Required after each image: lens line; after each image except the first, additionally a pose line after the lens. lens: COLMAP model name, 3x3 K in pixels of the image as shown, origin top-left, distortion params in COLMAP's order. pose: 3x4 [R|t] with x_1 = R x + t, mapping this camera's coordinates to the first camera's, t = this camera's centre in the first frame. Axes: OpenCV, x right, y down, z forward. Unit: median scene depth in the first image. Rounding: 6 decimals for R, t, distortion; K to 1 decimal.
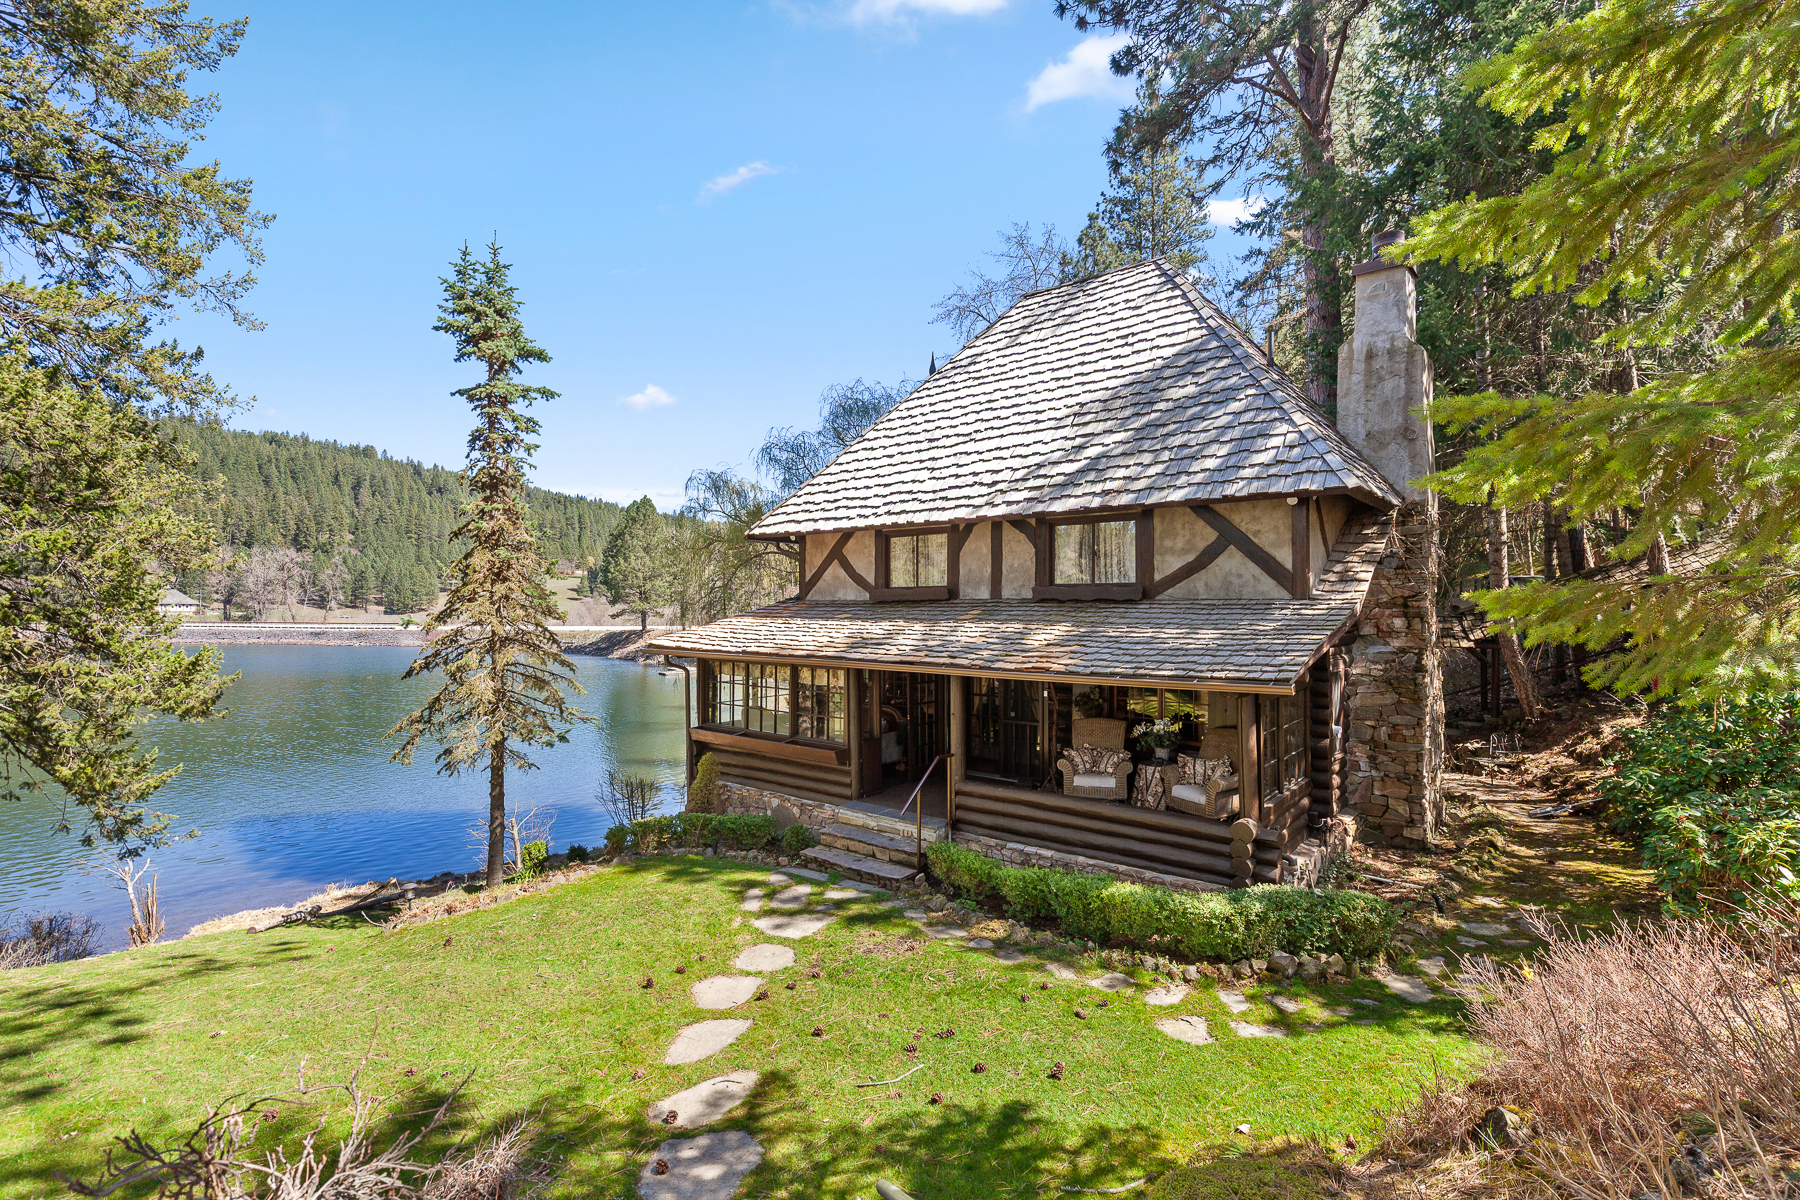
lens RADIAL K [[830.3, 0, 899.7], [0, 830.3, 601.8], [0, 0, 1]] dist [-0.003079, -0.000501]
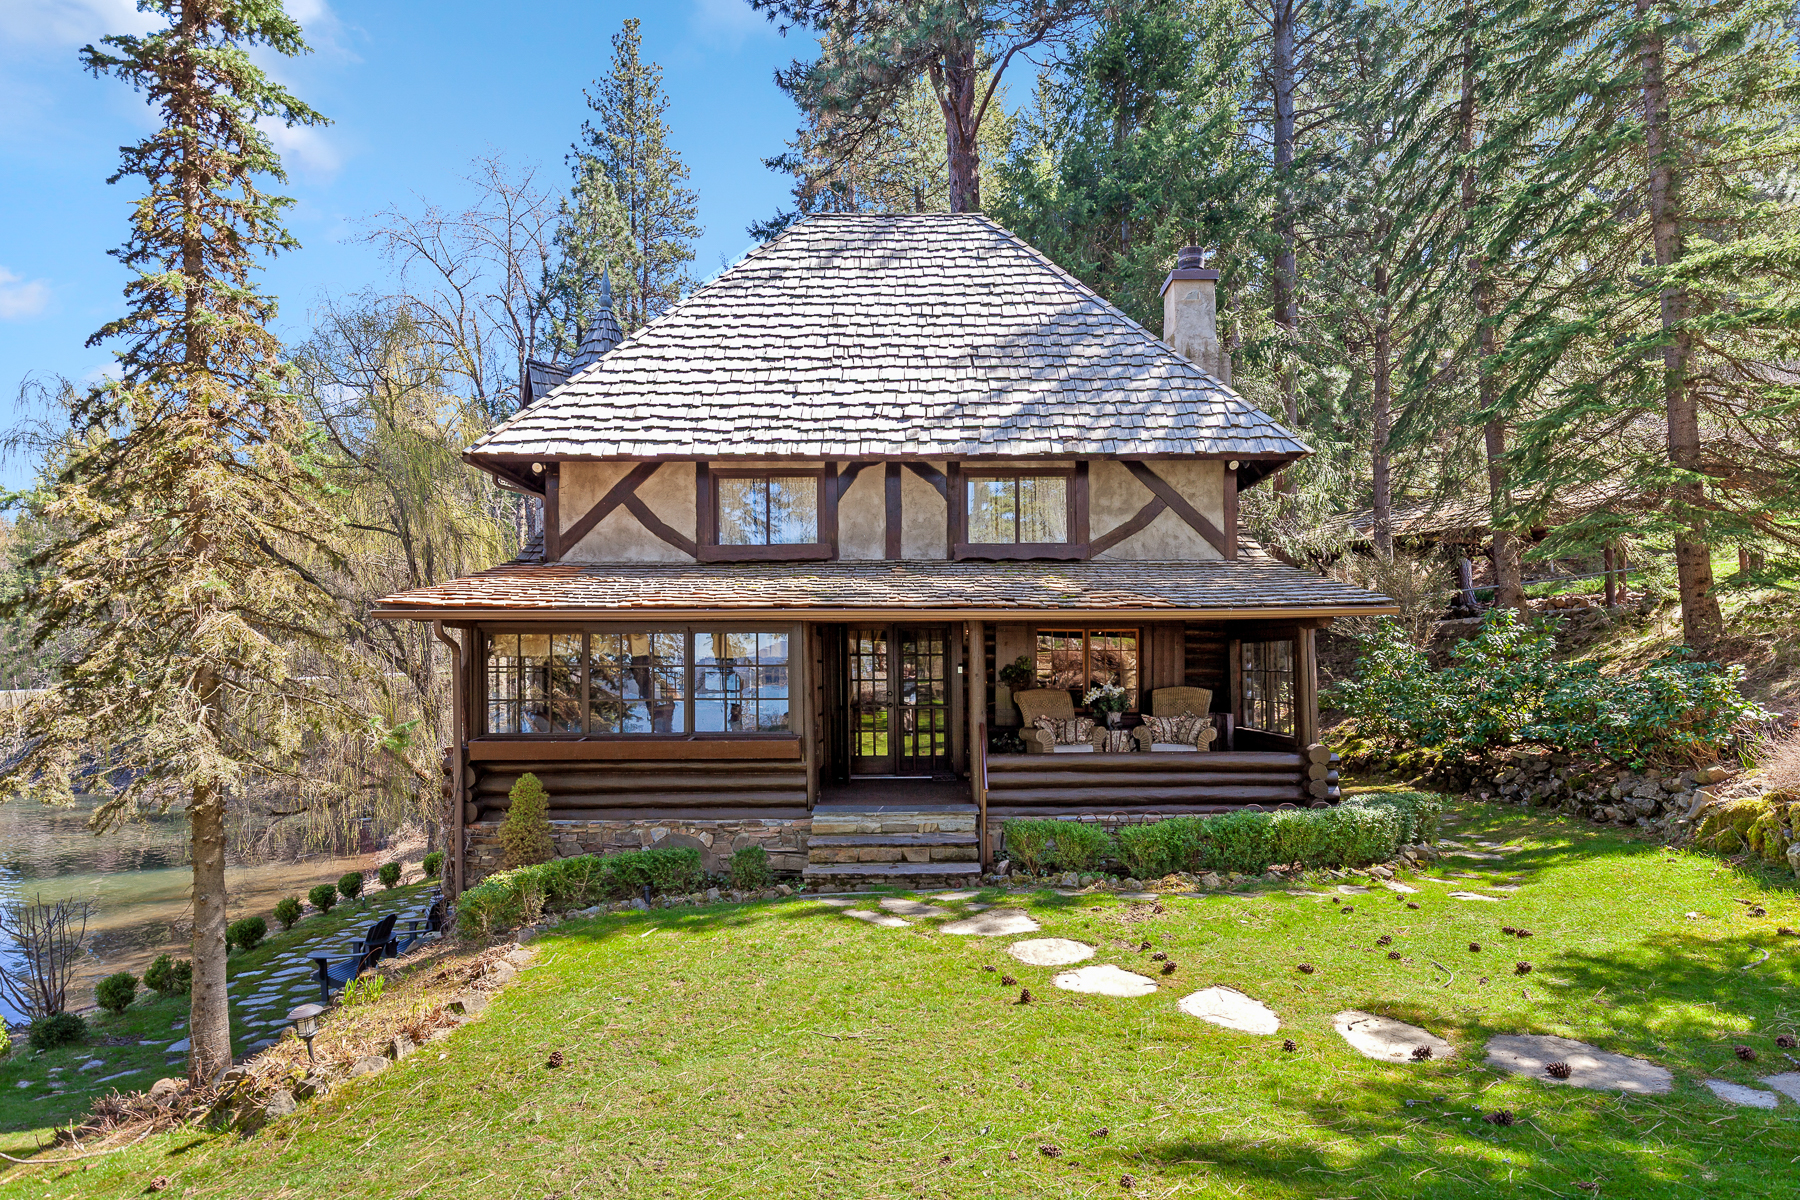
lens RADIAL K [[987.5, 0, 901.0], [0, 987.5, 652.0], [0, 0, 1]] dist [0.004407, 0.001069]
pose [[0.756955, 0.013310, 0.653331, -0.587869], [0.004662, 0.999657, -0.025766, 0.128879], [-0.653450, 0.022549, 0.756633, 0.292247]]
